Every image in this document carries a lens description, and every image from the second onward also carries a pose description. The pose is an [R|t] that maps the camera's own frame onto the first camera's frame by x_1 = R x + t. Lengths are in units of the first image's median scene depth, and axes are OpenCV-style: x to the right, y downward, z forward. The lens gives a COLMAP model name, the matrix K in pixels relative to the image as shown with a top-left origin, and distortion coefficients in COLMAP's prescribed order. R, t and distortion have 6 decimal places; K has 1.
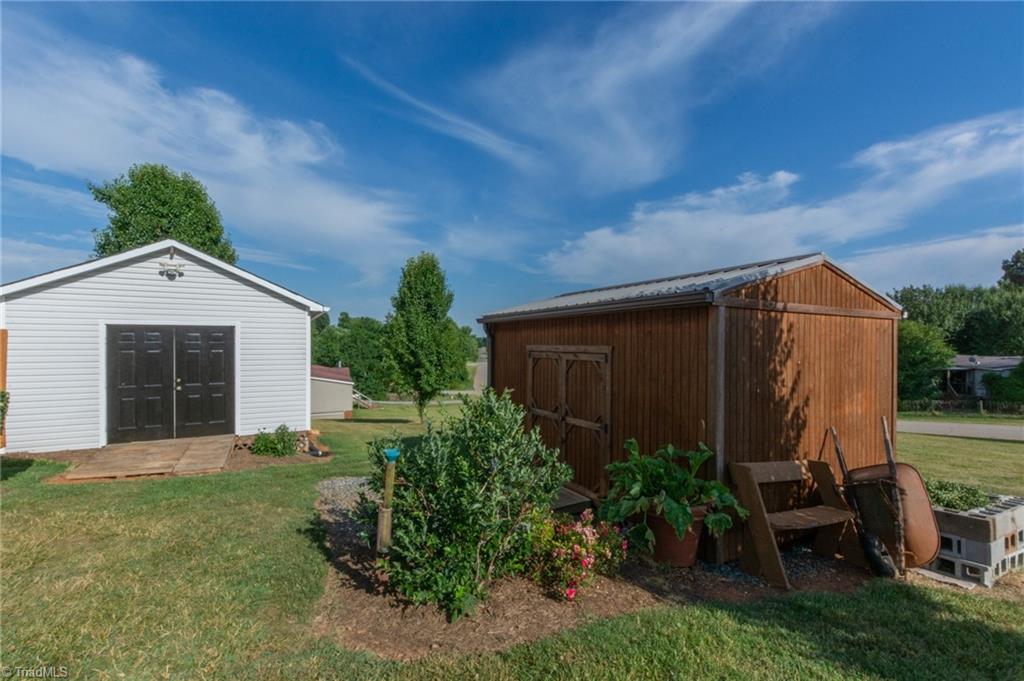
lens RADIAL K [[449.2, 0, 512.0], [0, 449.2, 340.5], [0, 0, 1]] dist [0.003016, -0.003751]
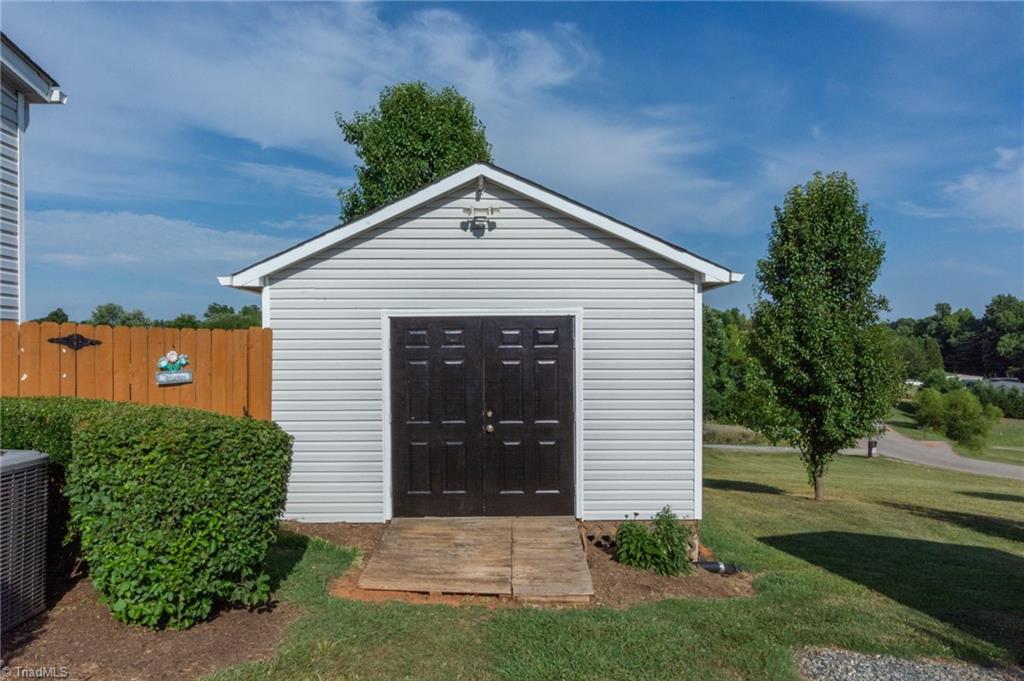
lens RADIAL K [[714.2, 0, 512.0], [0, 714.2, 340.5], [0, 0, 1]] dist [-0.007805, 0.002795]
pose [[0.887208, -0.009639, -0.461269, -0.180345], [0.007782, 0.999952, -0.005927, 0.001422], [0.461304, 0.001668, 0.887241, 0.129189]]
